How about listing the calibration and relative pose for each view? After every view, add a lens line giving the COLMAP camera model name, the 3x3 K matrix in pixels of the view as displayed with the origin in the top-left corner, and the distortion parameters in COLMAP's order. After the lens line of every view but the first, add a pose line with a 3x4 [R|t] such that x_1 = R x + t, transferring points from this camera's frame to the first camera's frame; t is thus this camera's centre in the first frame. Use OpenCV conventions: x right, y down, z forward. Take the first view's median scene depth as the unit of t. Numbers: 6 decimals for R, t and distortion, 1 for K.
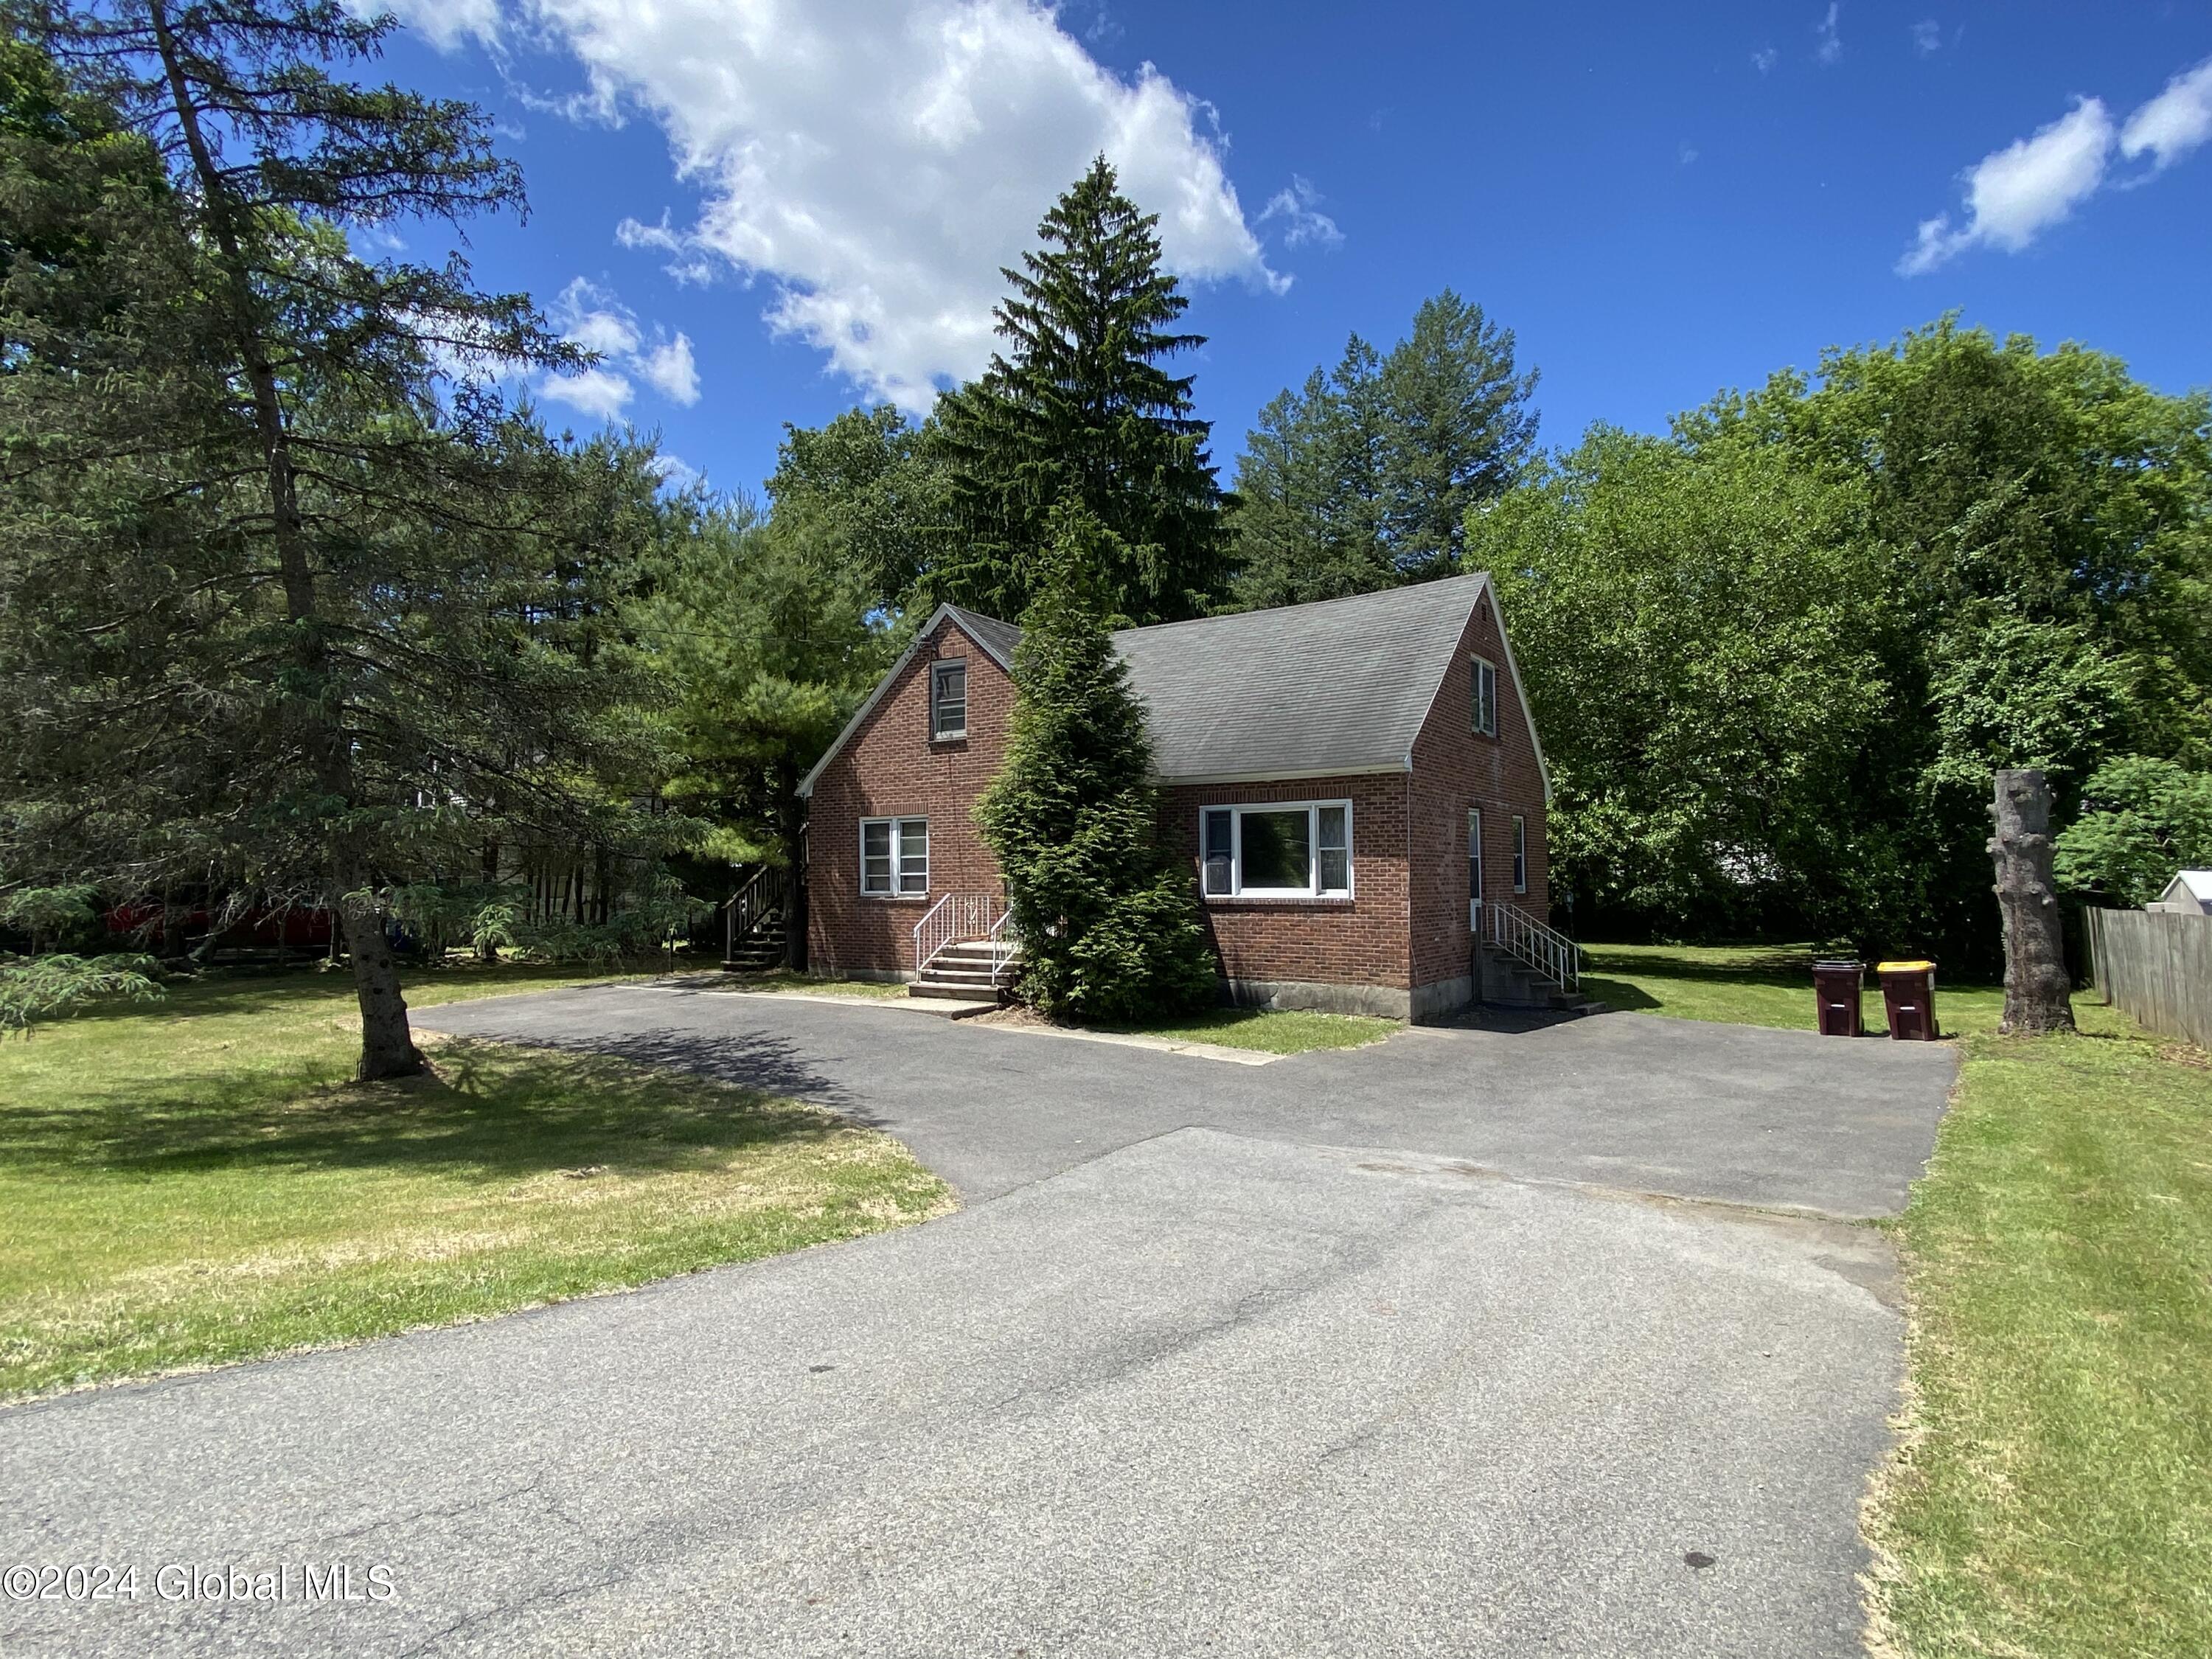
lens RADIAL K [[1176.5, 0, 1111.8], [0, 1176.5, 827.2], [0, 0, 1]] dist [-0.007510, -0.002414]
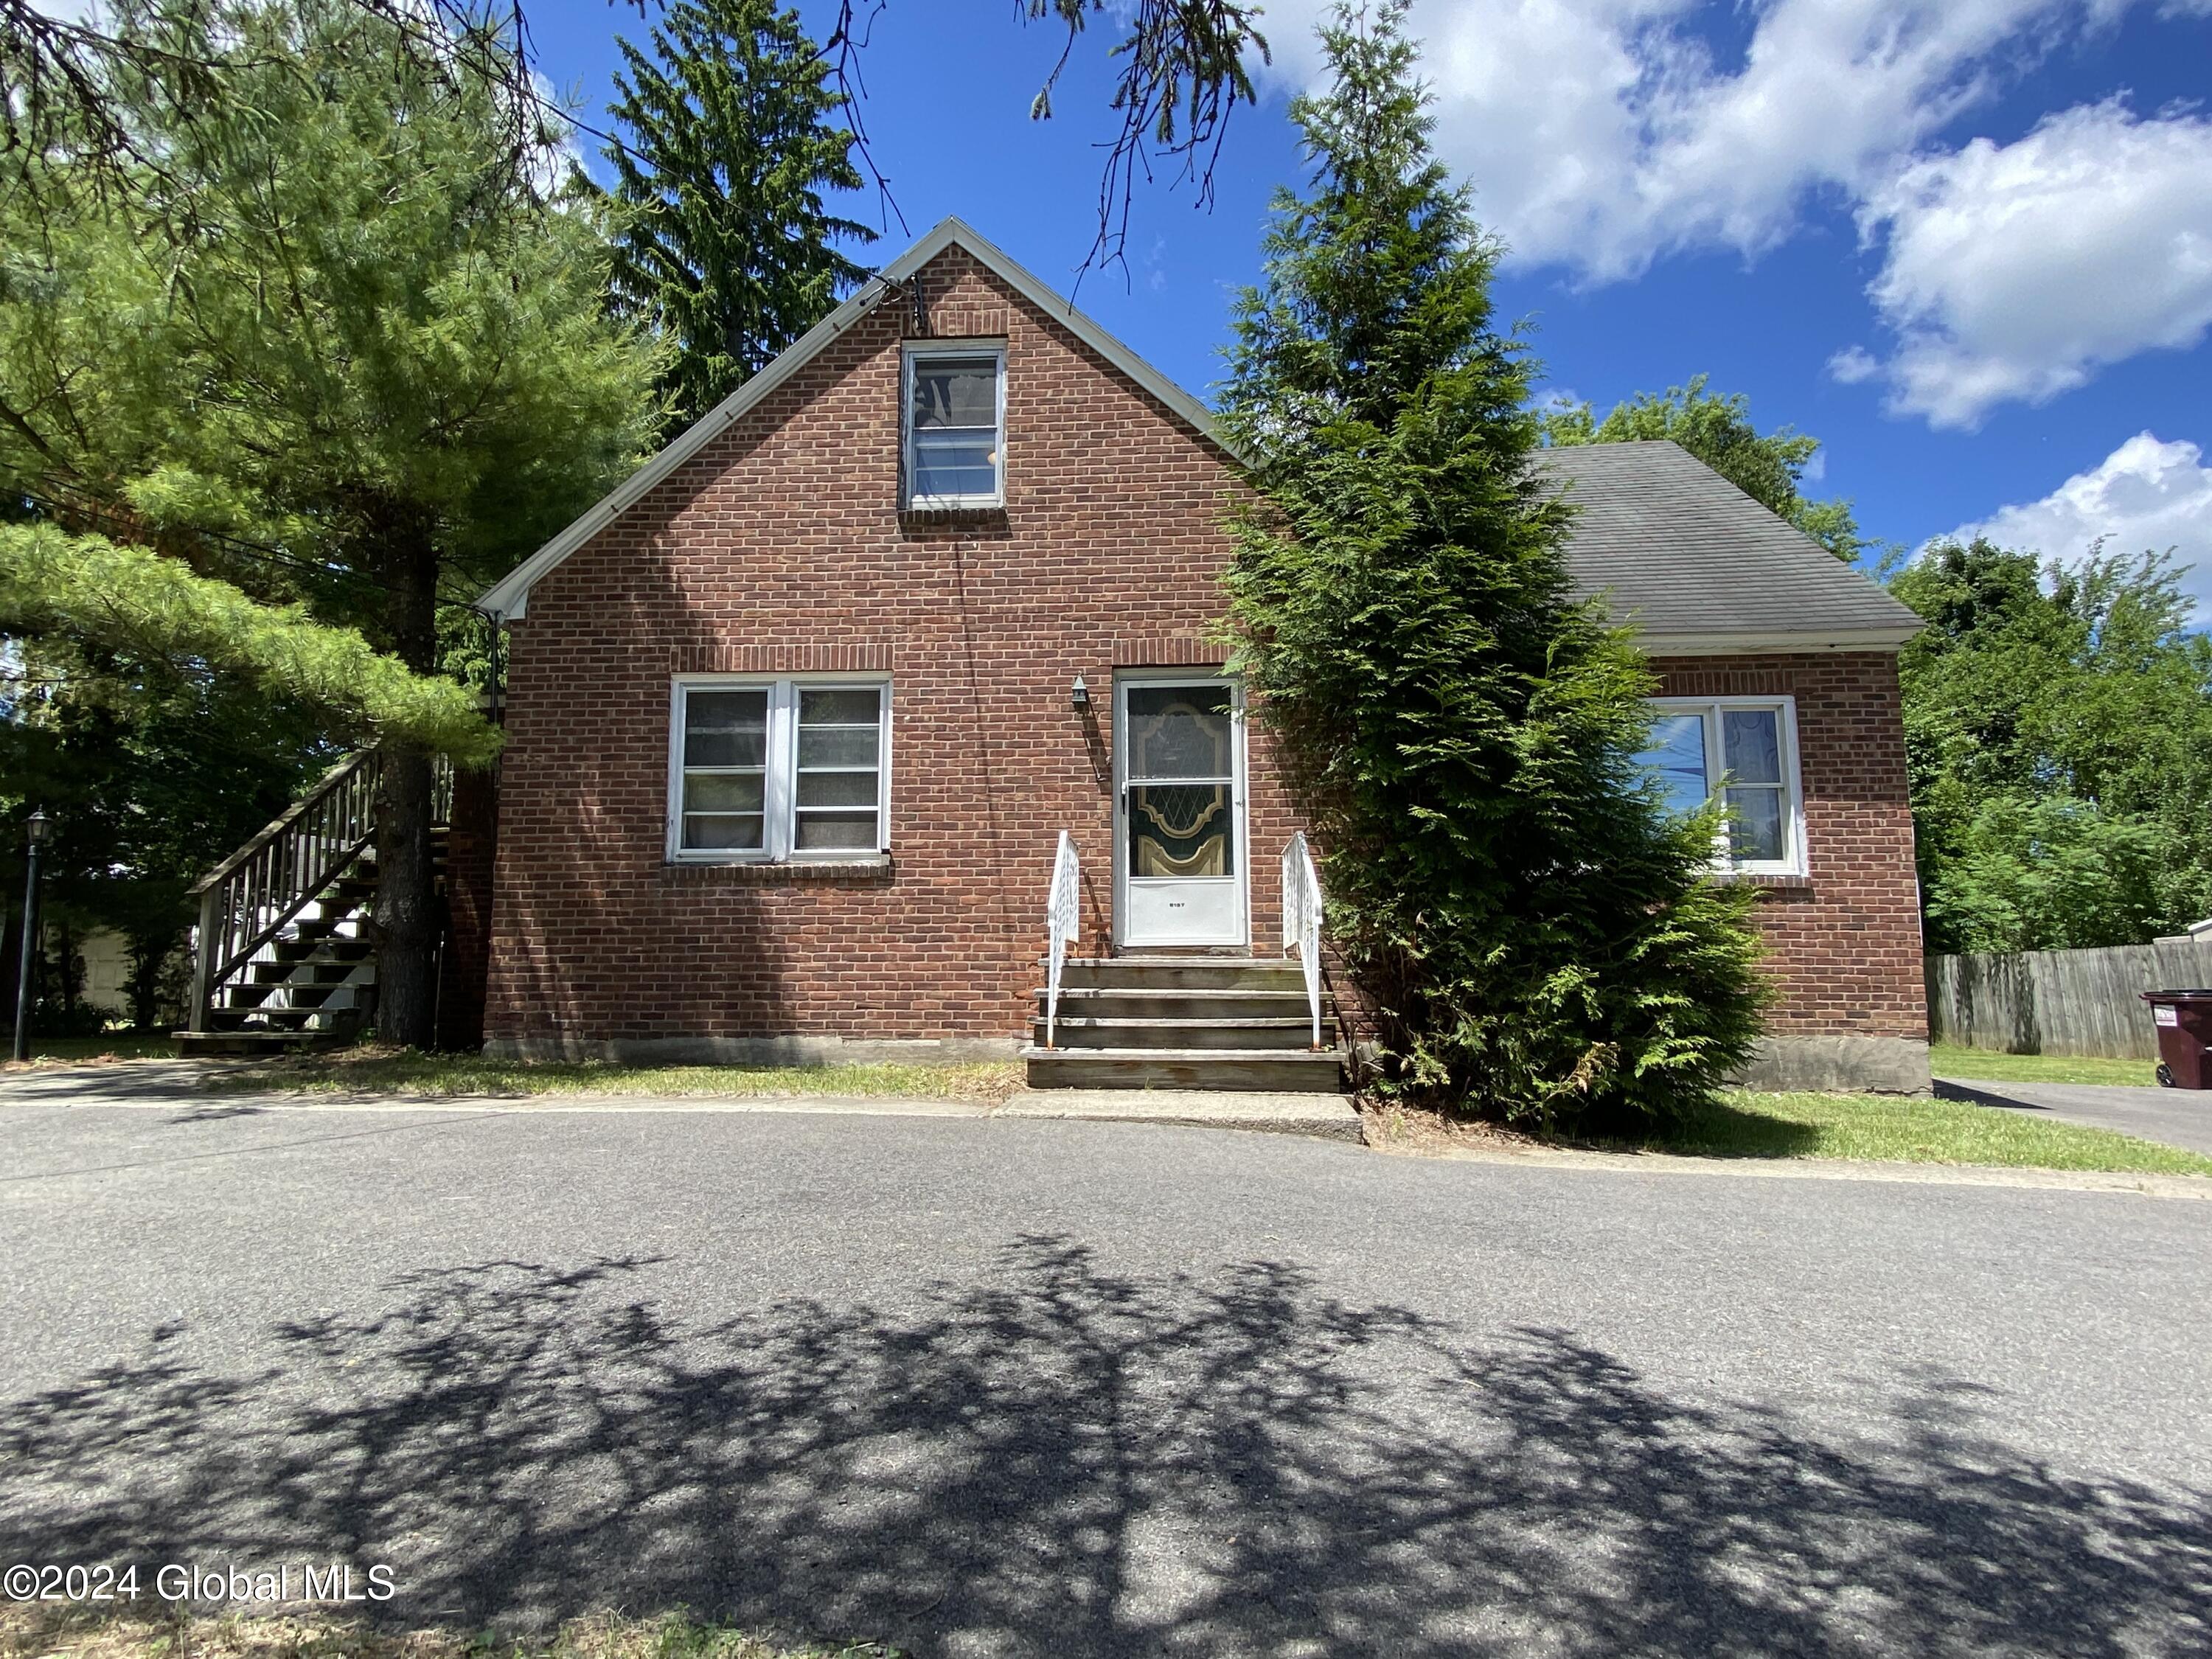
lens RADIAL K [[1176.5, 0, 1104.6], [0, 1176.5, 833.1], [0, 0, 1]] dist [-0.007510, -0.002414]
pose [[0.871221, 0.068597, 0.486075, -0.288696], [-0.029141, 0.995669, -0.088283, 0.082941], [-0.490026, 0.062749, 0.869446, 0.576534]]
